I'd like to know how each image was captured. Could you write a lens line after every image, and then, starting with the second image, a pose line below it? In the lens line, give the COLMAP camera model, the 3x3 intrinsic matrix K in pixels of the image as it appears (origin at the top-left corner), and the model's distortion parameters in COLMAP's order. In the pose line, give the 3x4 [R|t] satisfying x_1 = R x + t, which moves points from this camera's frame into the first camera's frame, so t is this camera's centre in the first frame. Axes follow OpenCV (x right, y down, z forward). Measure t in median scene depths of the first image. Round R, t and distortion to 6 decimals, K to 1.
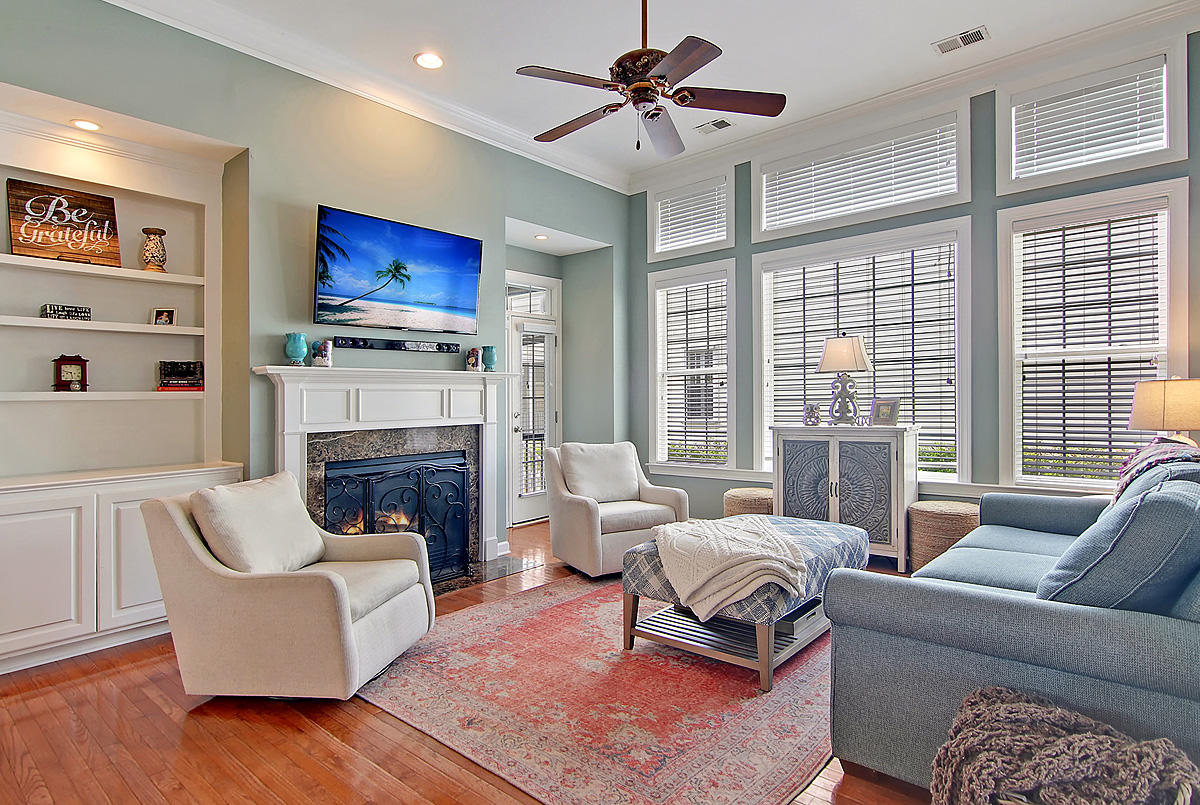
lens RADIAL K [[626.2, 0, 605.2], [0, 626.2, 392.2], [0, 0, 1]] dist [-0.010301, 0.001398]
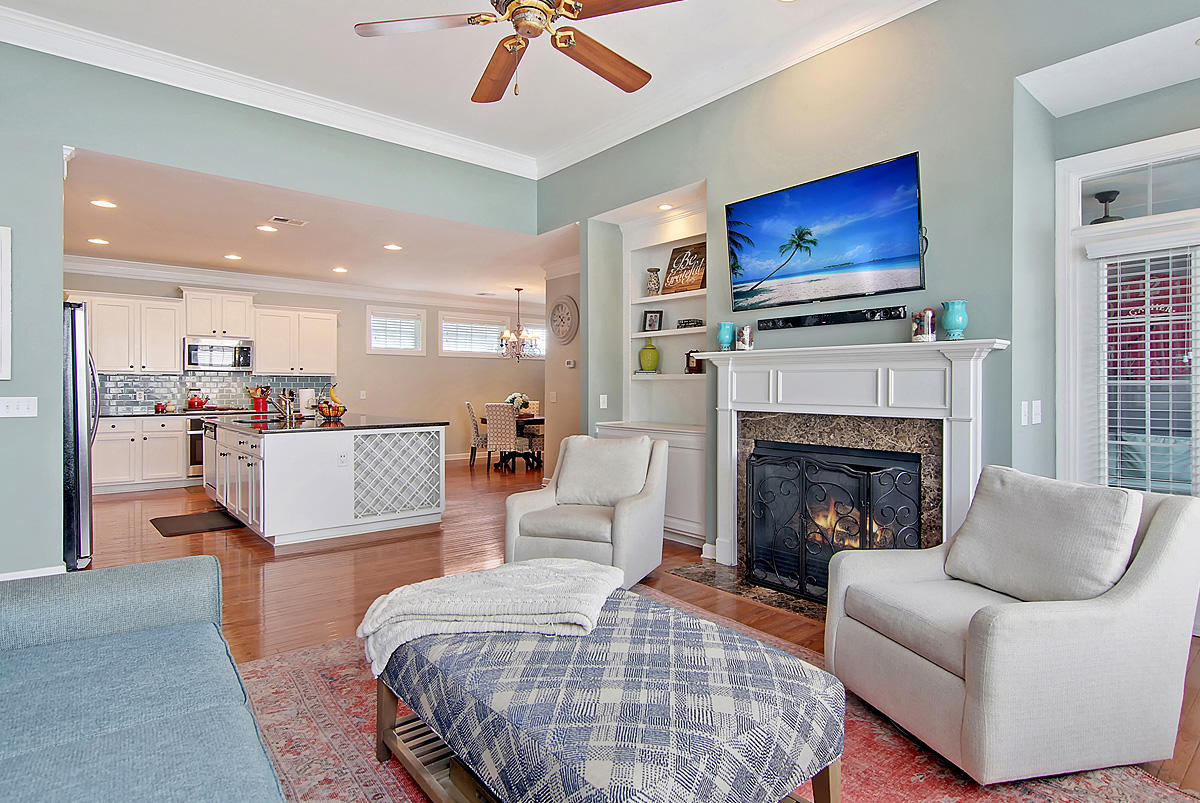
lens RADIAL K [[626.2, 0, 607.4], [0, 626.2, 378.6], [0, 0, 1]] dist [-0.010301, 0.001398]
pose [[-0.163776, 0.003954, -0.986490, 0.592720], [0.004339, 0.999985, 0.003288, 0.003458], [0.986488, -0.003742, -0.163791, 0.855732]]
